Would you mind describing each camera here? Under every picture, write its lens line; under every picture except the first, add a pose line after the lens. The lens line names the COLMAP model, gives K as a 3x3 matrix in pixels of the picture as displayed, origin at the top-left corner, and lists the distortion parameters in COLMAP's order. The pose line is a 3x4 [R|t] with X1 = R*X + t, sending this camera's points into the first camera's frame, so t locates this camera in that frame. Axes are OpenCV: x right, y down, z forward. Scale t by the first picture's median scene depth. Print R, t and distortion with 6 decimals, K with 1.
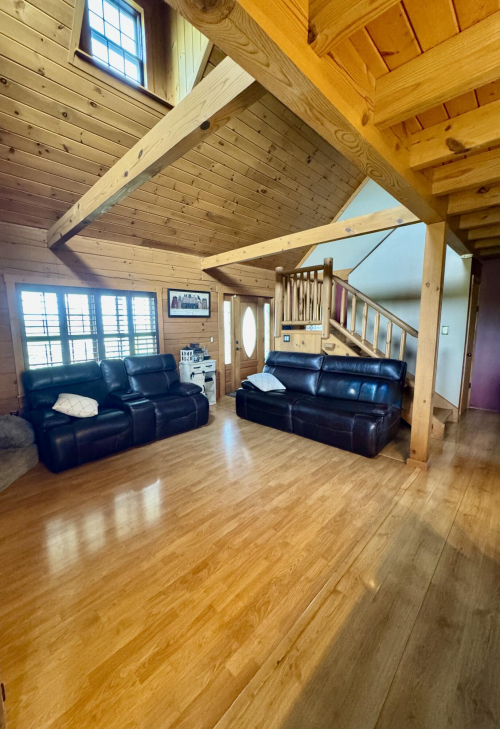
lens RADIAL K [[289.2, 0, 234.1], [0, 289.2, 361.2], [0, 0, 1]] dist [-0.002923, -0.000122]
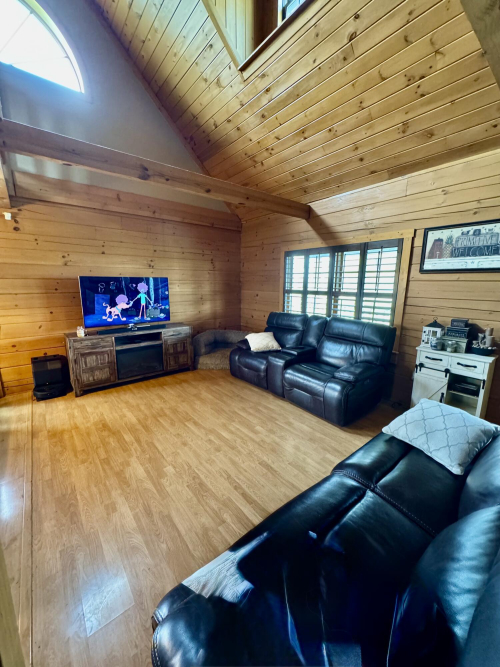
lens RADIAL K [[267.8, 0, 247.1], [0, 267.8, 332.5], [0, 0, 1]] dist [-0.003864, -0.000099]
pose [[-0.108684, 0.196465, -0.974469, 0.574932], [-0.137350, 0.967906, 0.210460, -0.122152], [0.984542, 0.156717, -0.078211, 0.878859]]
